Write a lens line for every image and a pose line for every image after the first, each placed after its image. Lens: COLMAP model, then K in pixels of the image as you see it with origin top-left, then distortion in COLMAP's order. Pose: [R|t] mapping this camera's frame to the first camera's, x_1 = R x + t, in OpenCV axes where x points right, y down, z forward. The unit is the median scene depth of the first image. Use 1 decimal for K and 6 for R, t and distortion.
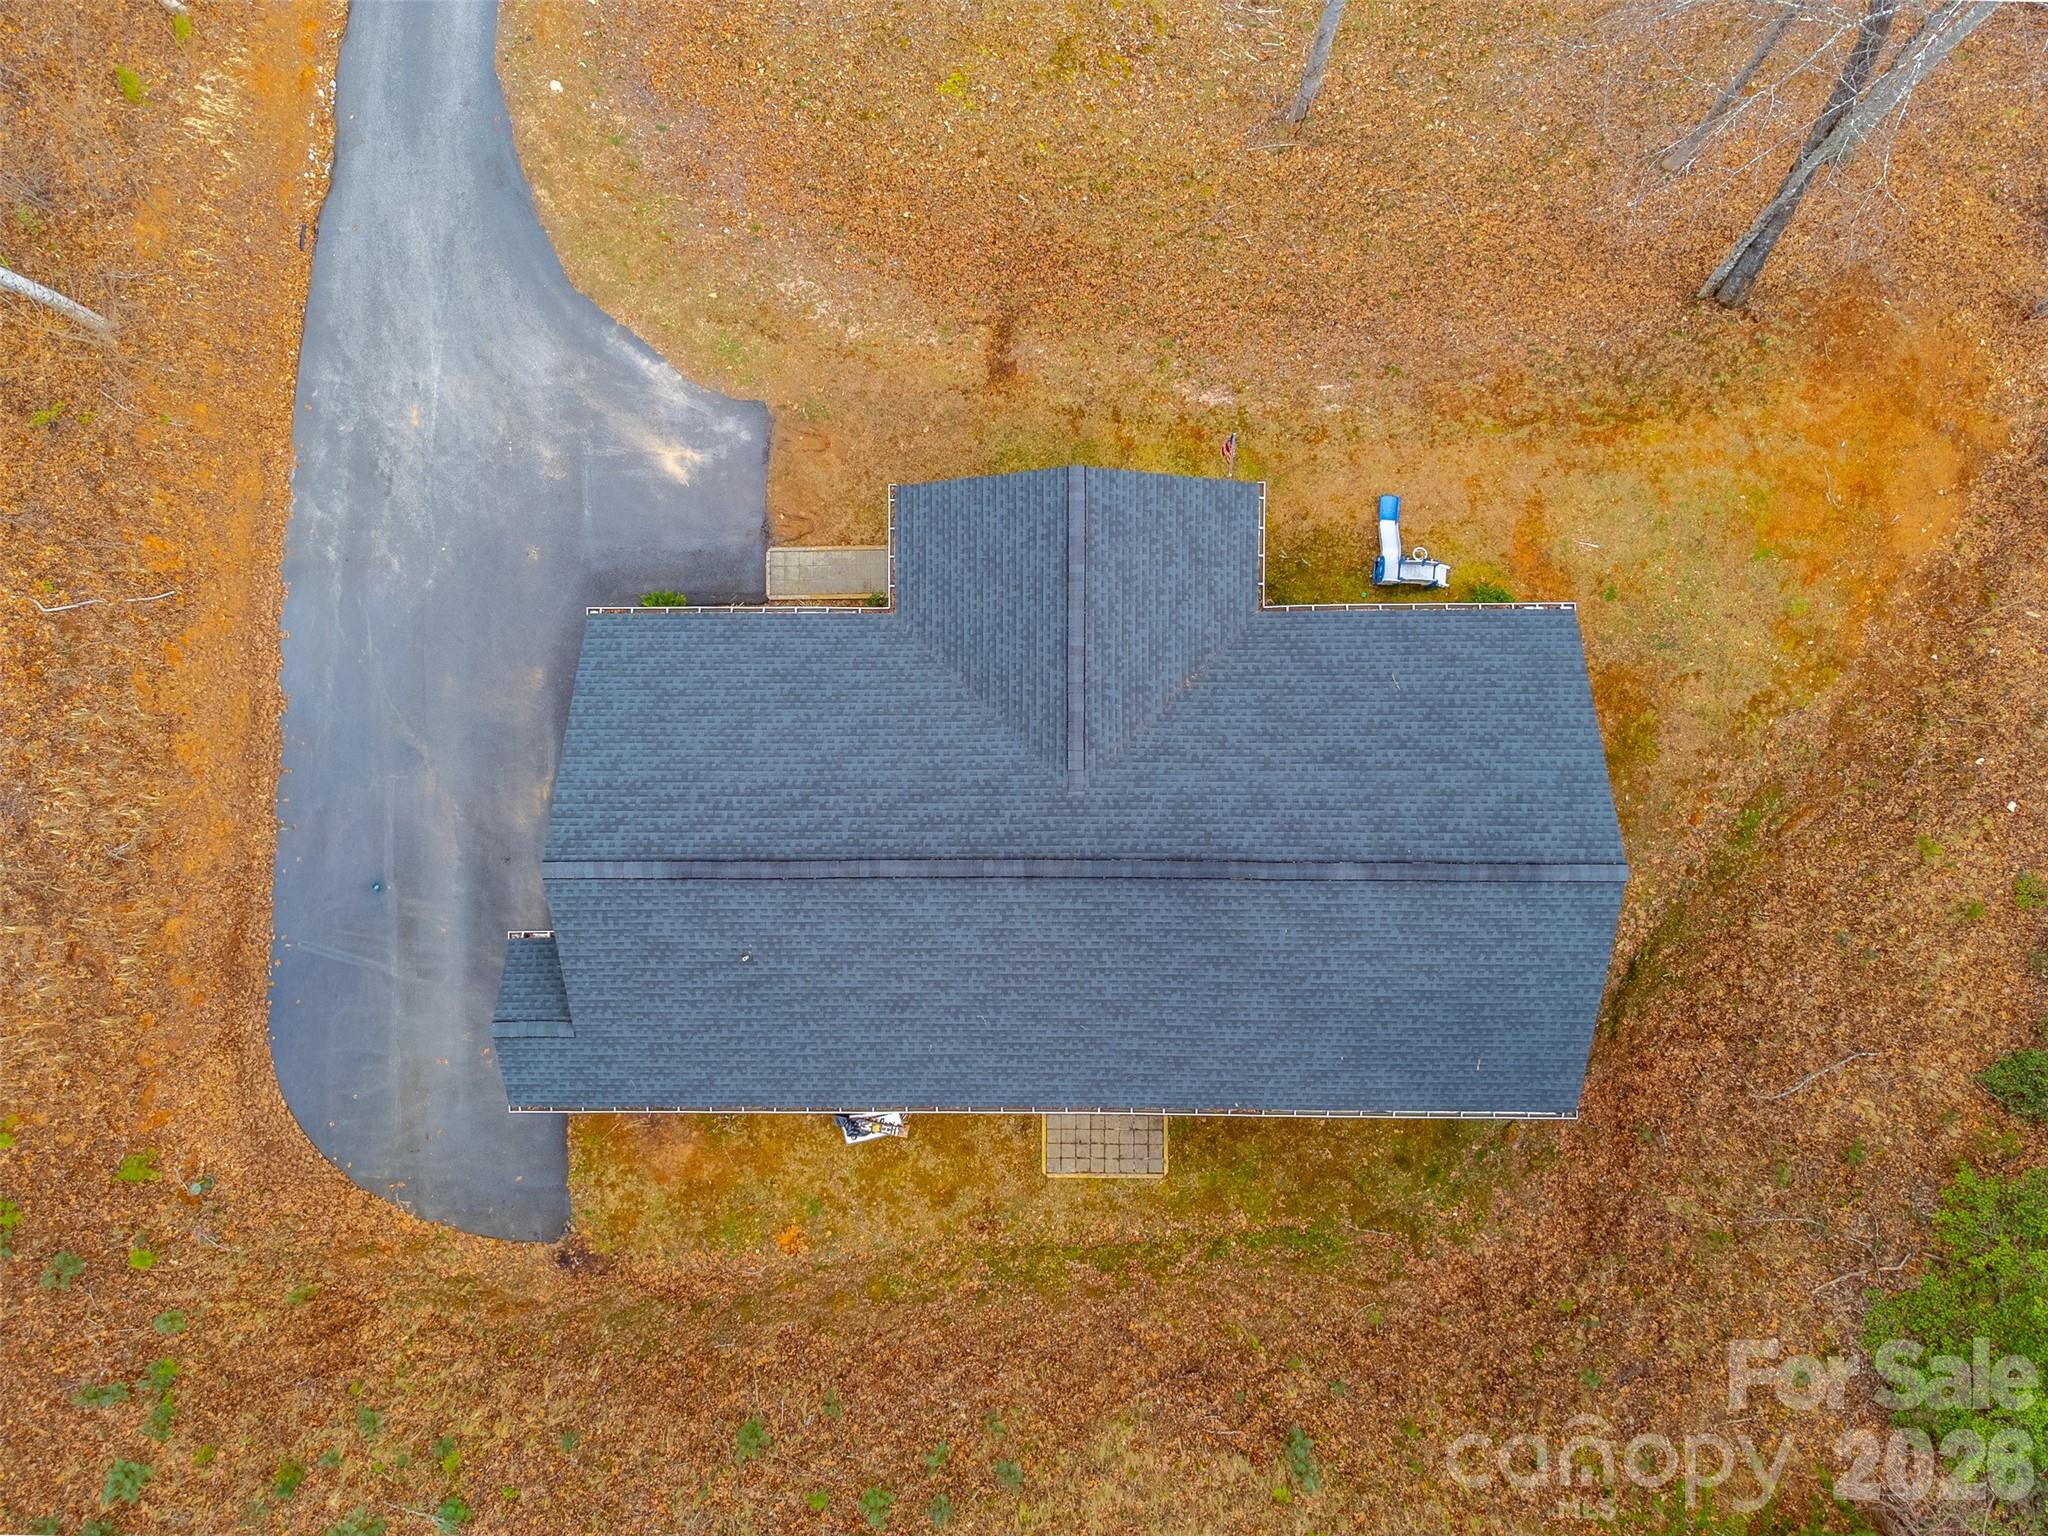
lens RADIAL K [[1503.0, 0, 1024.0], [0, 1503.0, 768.0], [0, 0, 1]] dist [0.025395, -0.002338]
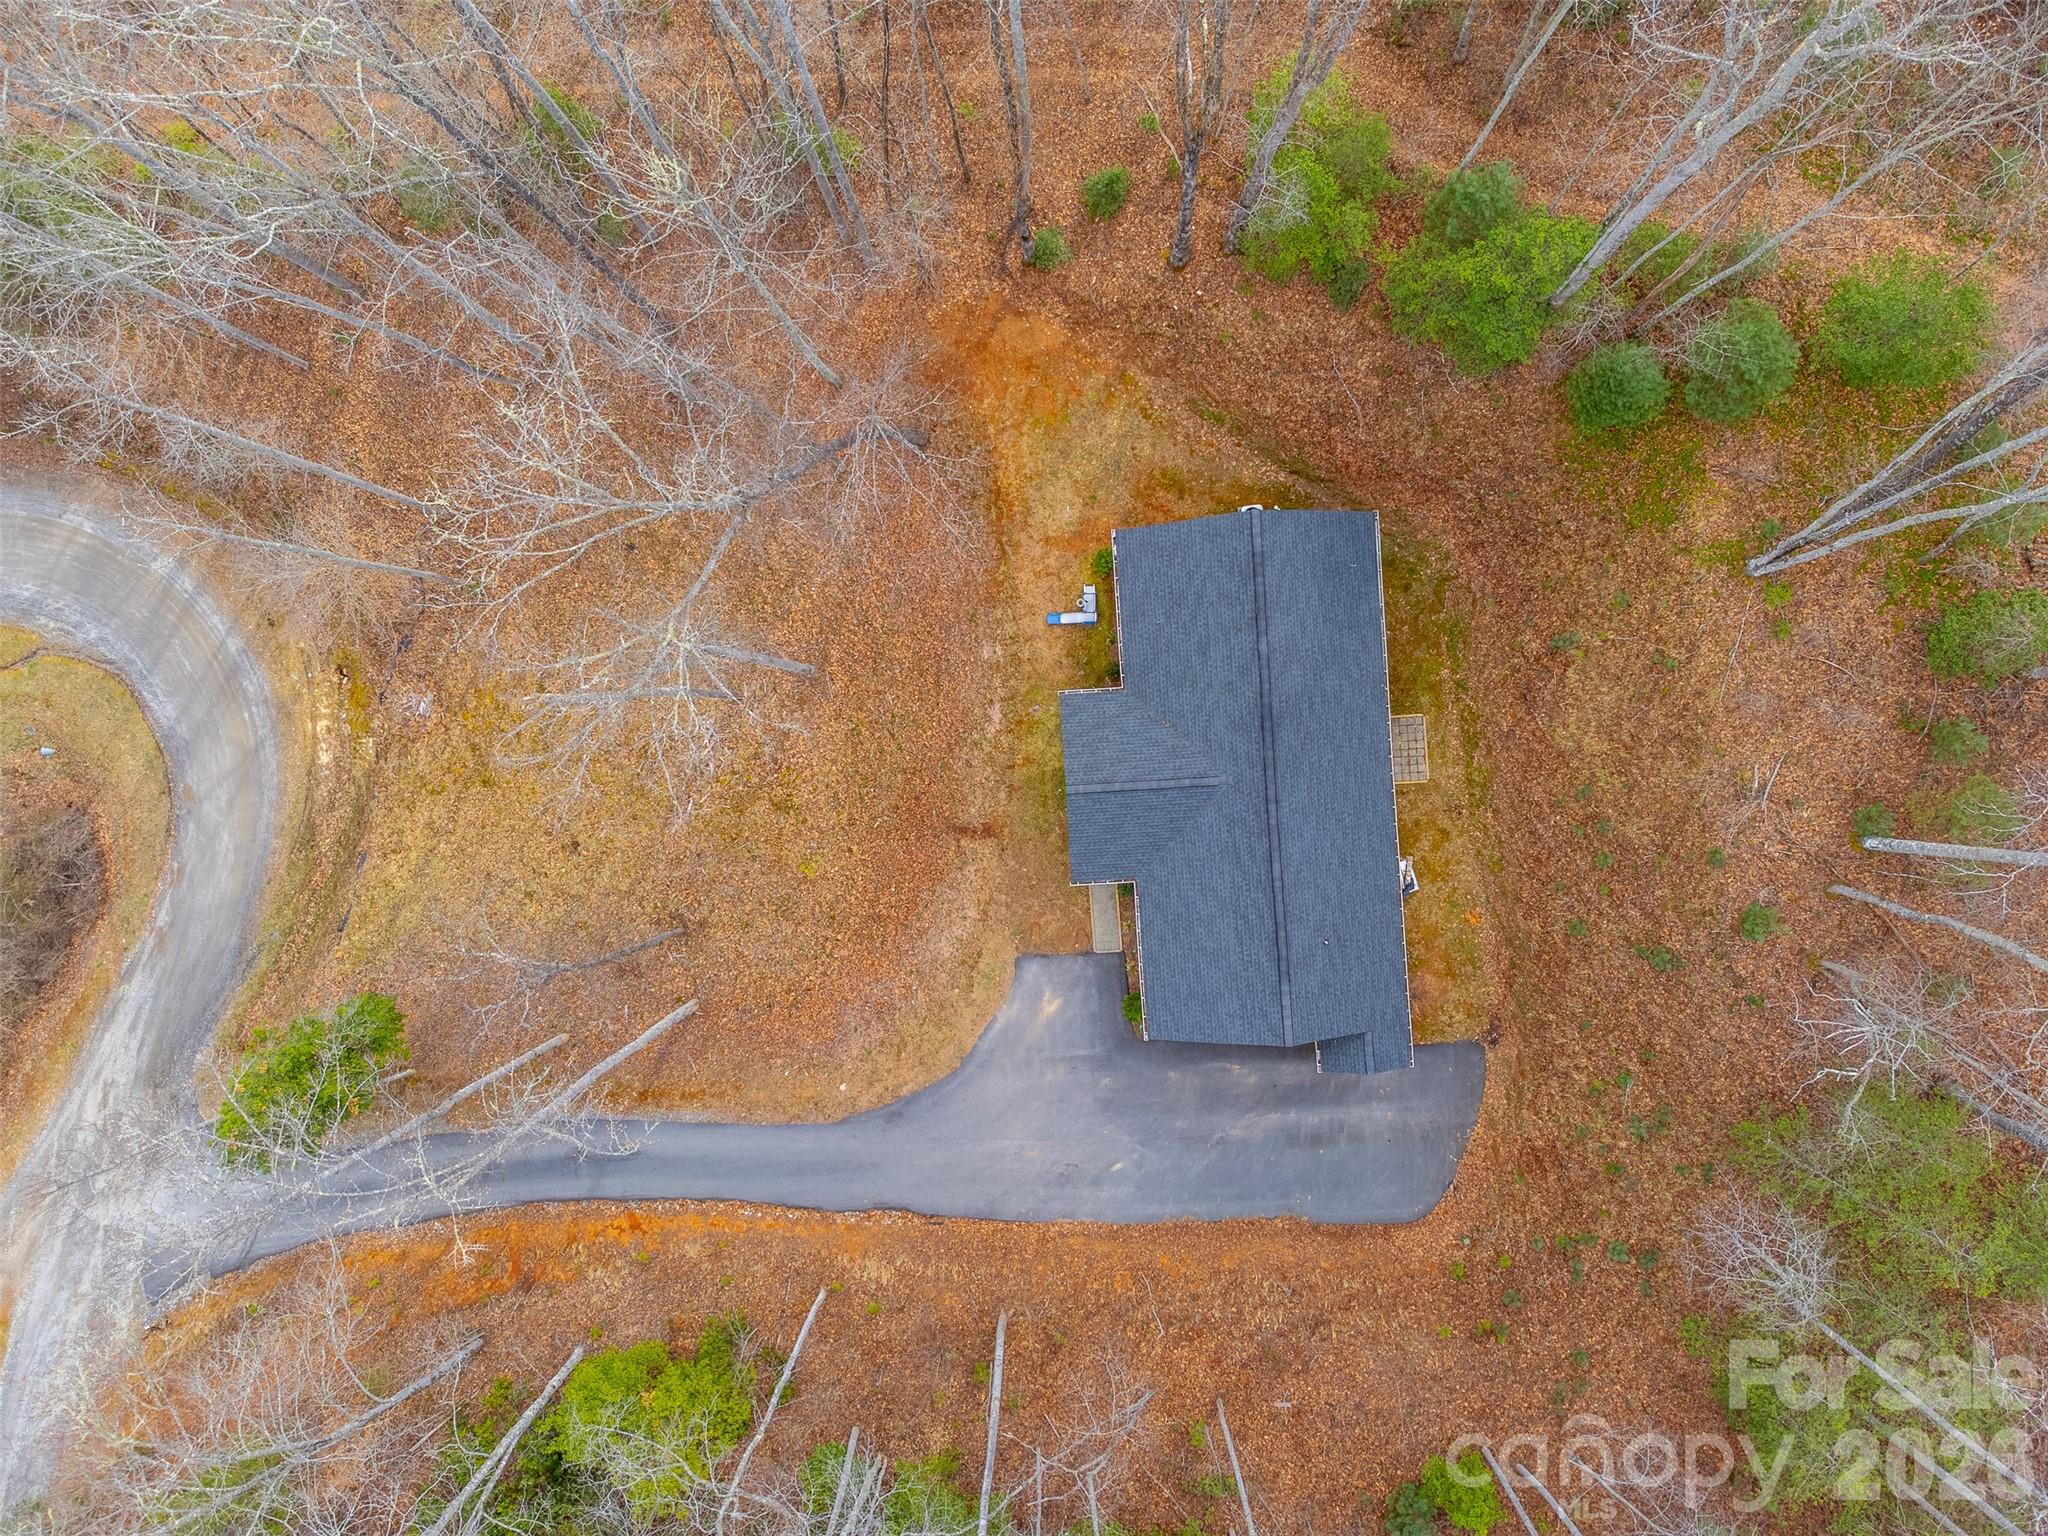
lens RADIAL K [[1496.3, 0, 1022.2], [0, 1496.3, 748.1], [0, 0, 1]] dist [0.128308, -0.368548]
pose [[-0.062434, -0.997731, 0.025203, 0.038254], [0.997932, -0.062793, -0.013737, -0.197408], [0.015288, 0.024293, 0.999588, -0.853457]]
